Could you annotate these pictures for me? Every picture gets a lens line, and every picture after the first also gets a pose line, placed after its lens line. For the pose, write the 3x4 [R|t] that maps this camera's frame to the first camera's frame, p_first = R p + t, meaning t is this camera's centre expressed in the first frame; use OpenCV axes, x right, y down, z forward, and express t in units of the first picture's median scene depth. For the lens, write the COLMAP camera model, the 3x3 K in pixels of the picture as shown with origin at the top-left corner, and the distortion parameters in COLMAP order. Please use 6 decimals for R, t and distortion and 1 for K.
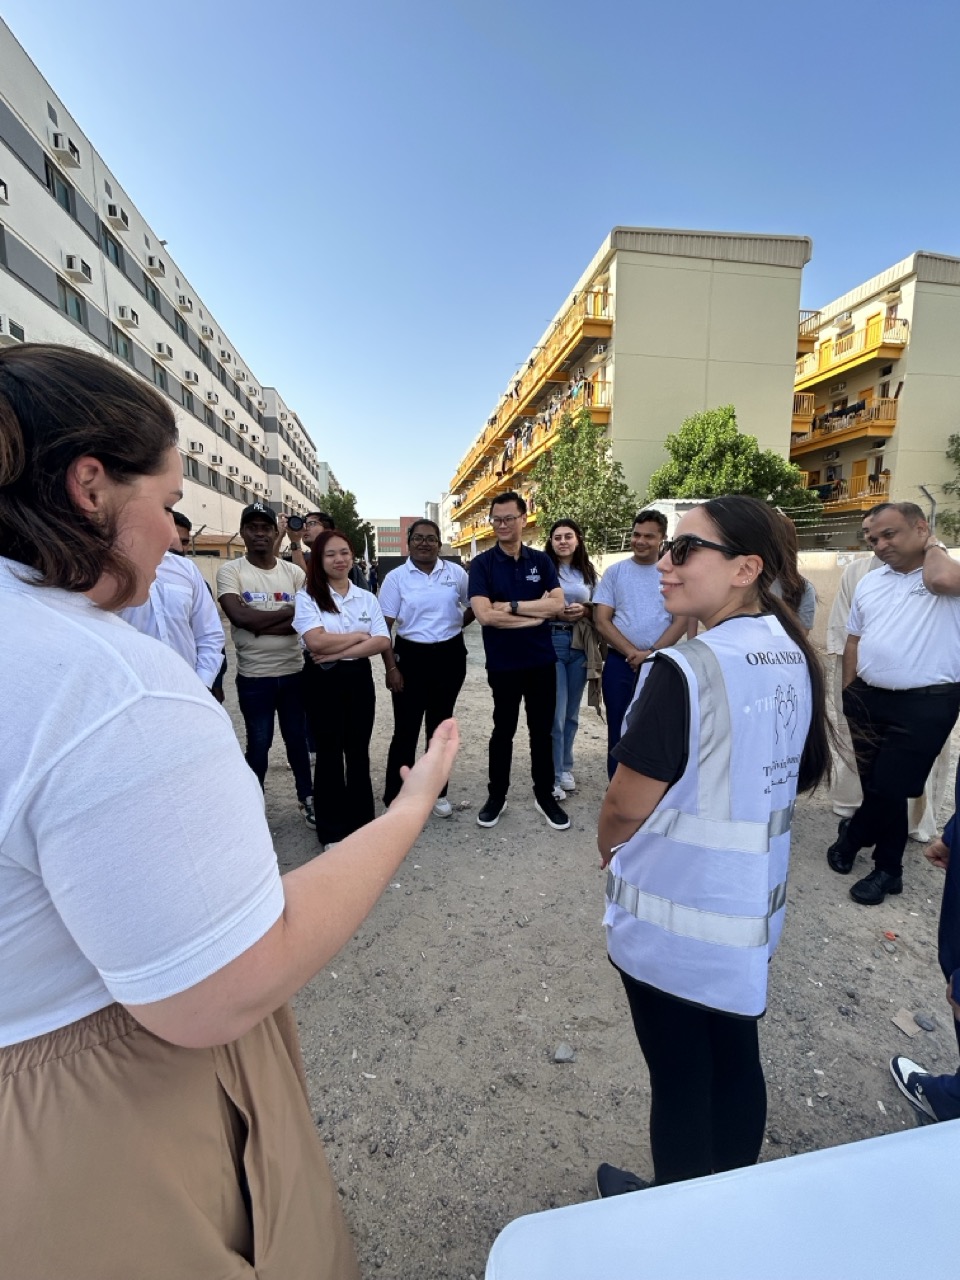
lens RADIAL K [[523.5, 0, 474.0], [0, 523.5, 642.0], [0, 0, 1]] dist [-0.006528, 0.002820]
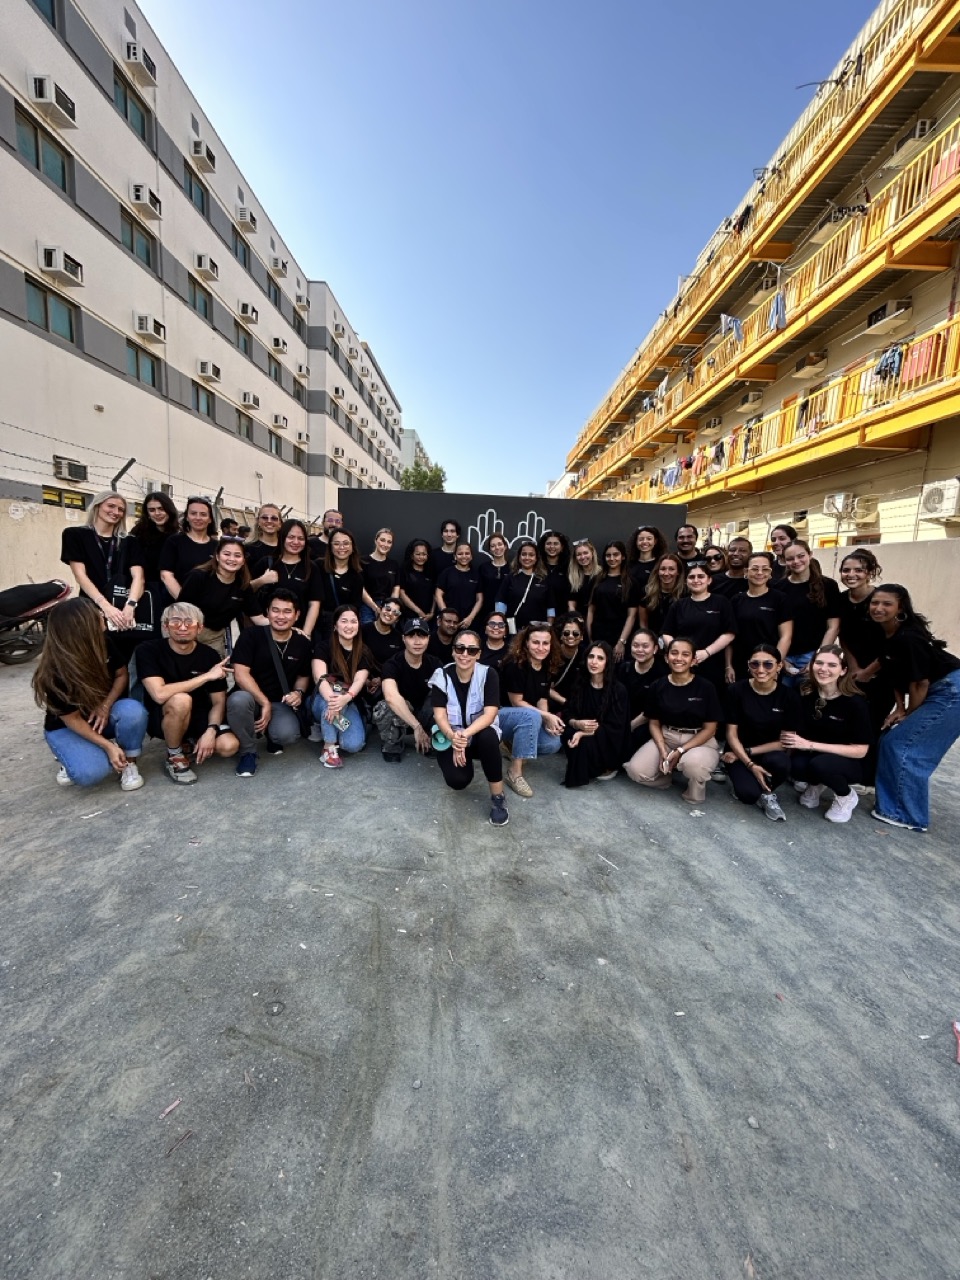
lens RADIAL K [[523.5, 0, 481.0], [0, 523.5, 641.2], [0, 0, 1]] dist [-0.006528, 0.002820]
pose [[0.985285, 0.064738, -0.158182, -0.087657], [-0.064969, 0.997880, 0.003715, -0.076743], [0.158087, 0.006617, 0.987403, 0.619755]]
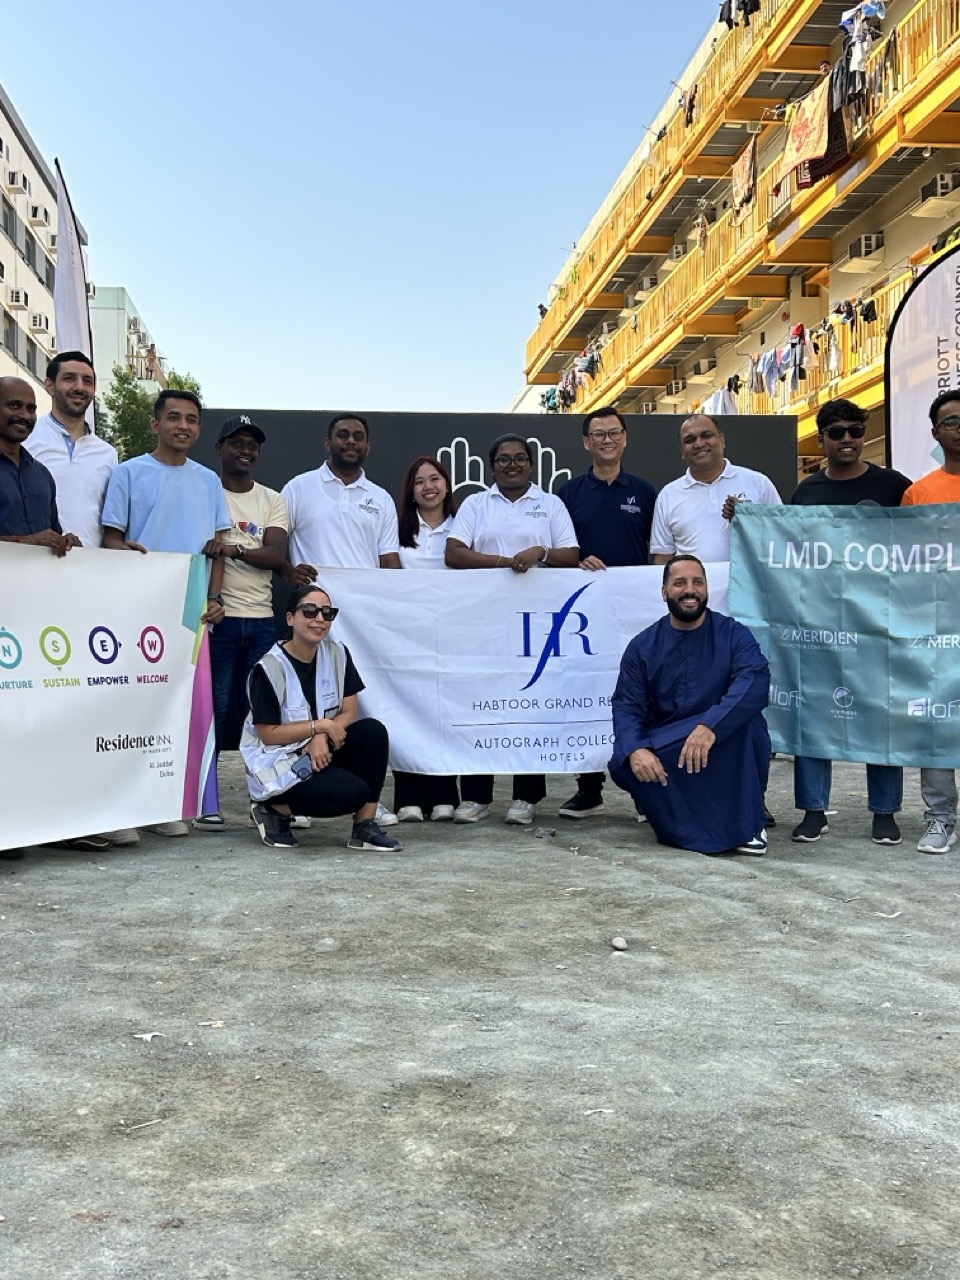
lens RADIAL K [[1458.1, 0, 473.0], [0, 1458.1, 630.3], [0, 0, 1]] dist [0.044219, 0.000000]
pose [[0.998250, -0.011839, -0.057943, -0.084683], [0.002891, 0.988354, -0.152144, -0.043739], [0.059069, 0.151710, 0.986658, 0.556517]]
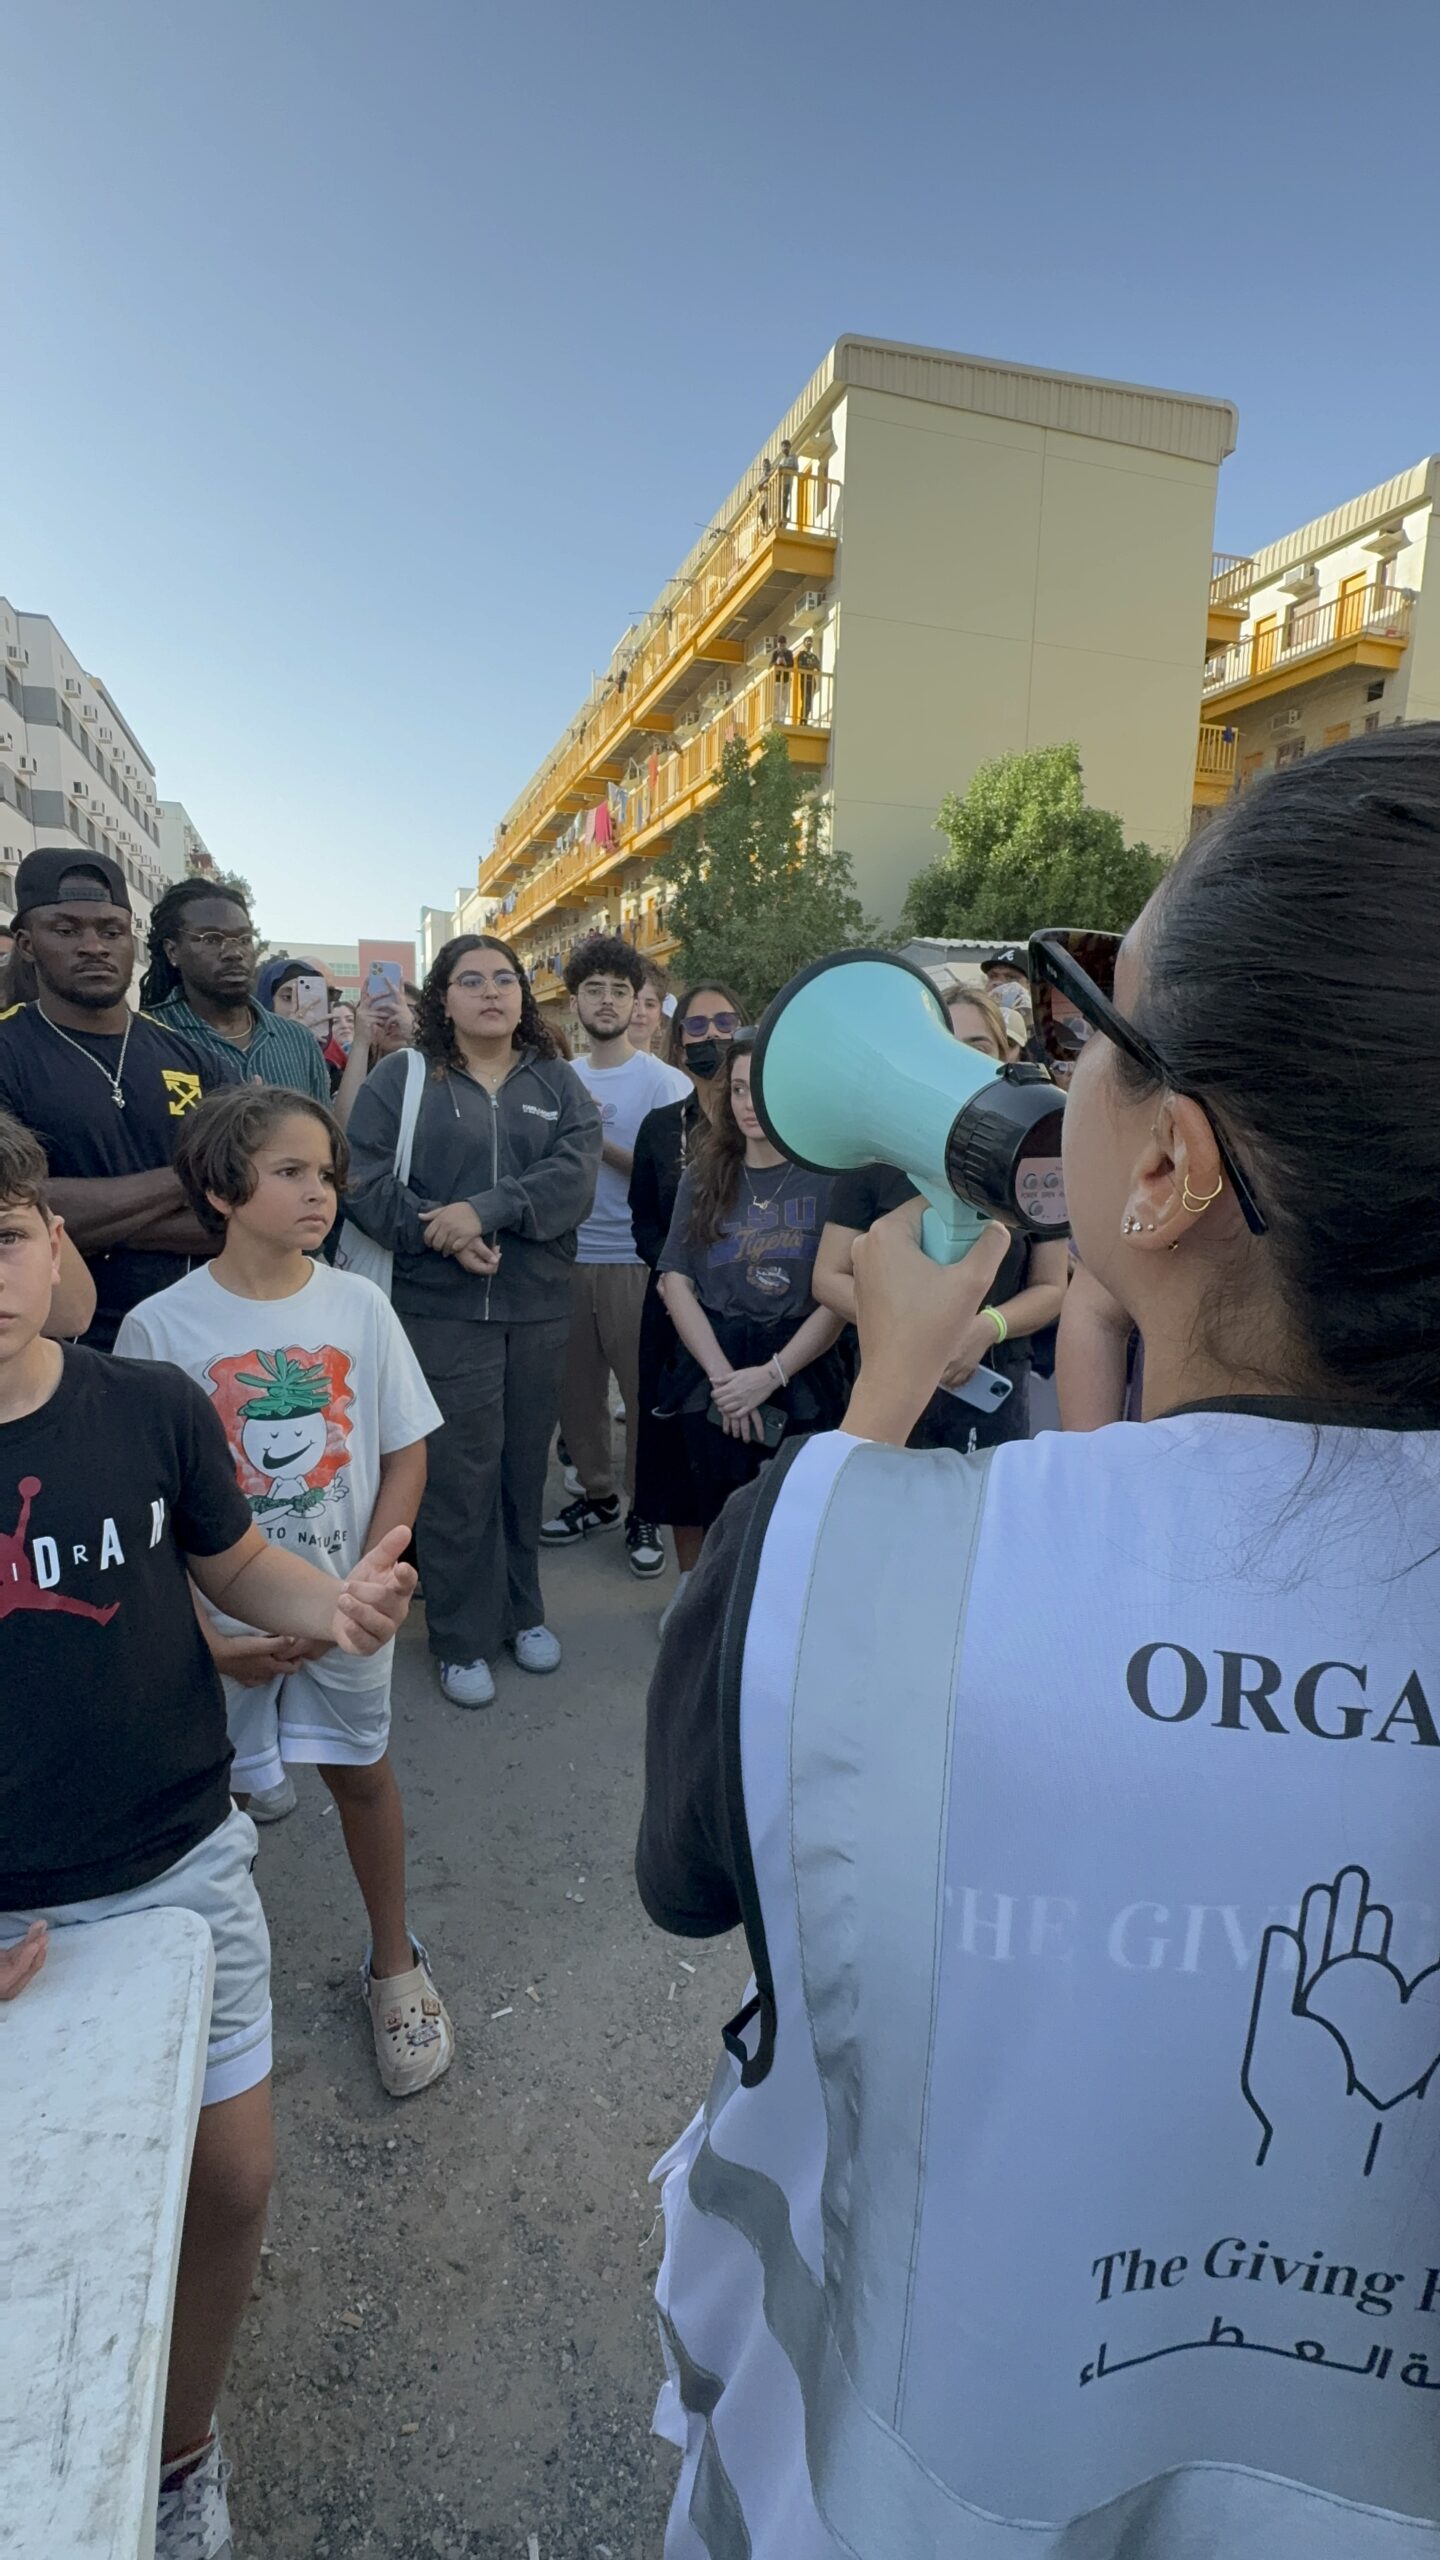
lens RADIAL K [[1181.4, 0, 711.0], [0, 1181.4, 1286.4], [0, 0, 1]] dist [-0.000788, -0.002209]
pose [[0.989063, 0.000065, 0.147490, -0.000054], [-0.006348, 0.999092, 0.042131, 0.003645], [-0.147354, -0.042606, 0.988166, -0.041127]]
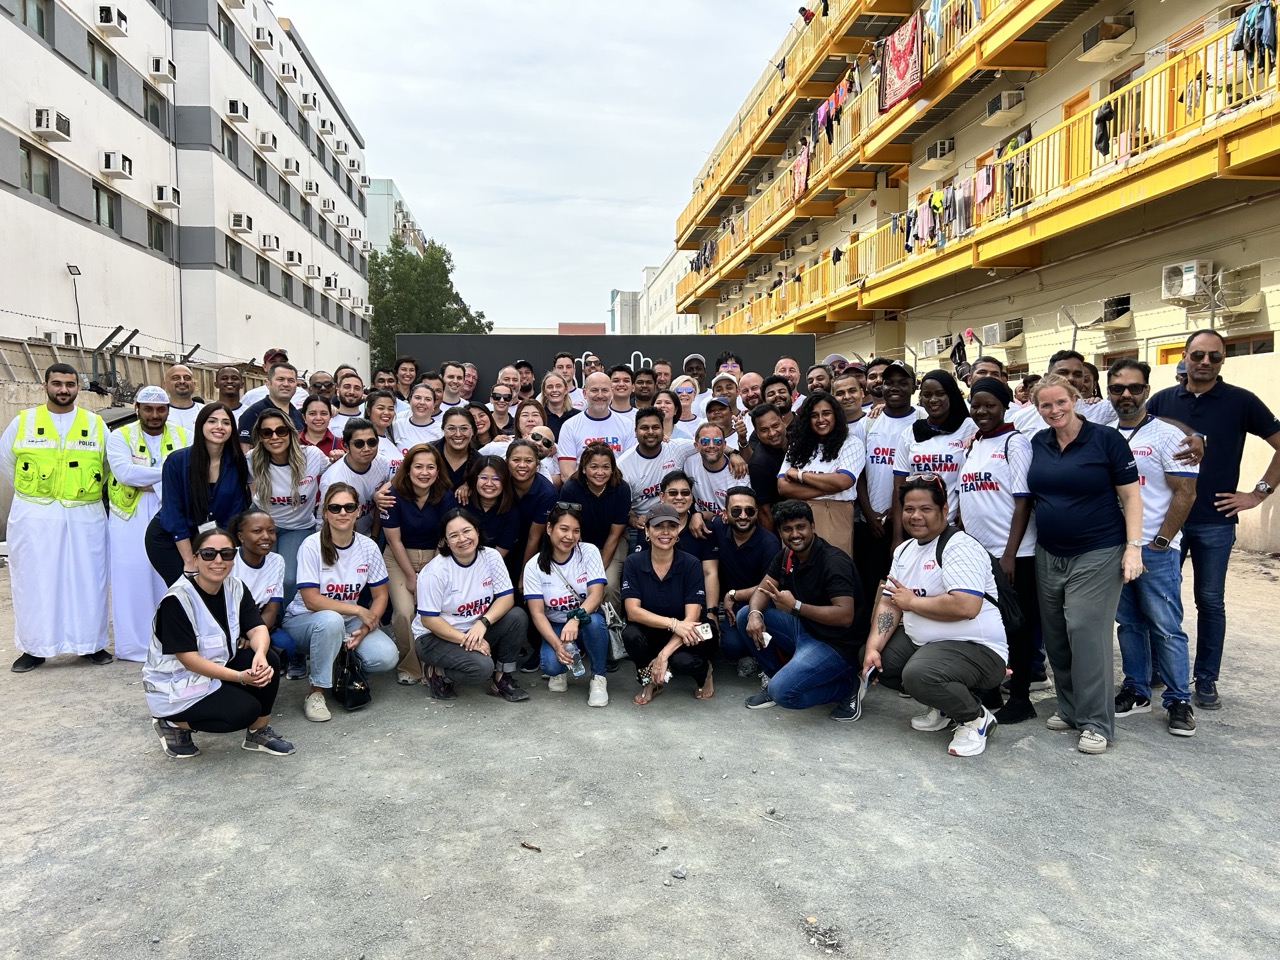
lens RADIAL K [[965.2, 0, 641.0], [0, 965.2, 482.0], [0, 0, 1]] dist [0.027622, -0.045085]
pose [[0.998566, -0.005708, -0.053225, -0.095574], [0.001405, 0.996750, -0.080543, -0.084286], [0.053512, 0.080353, 0.995329, 0.658186]]
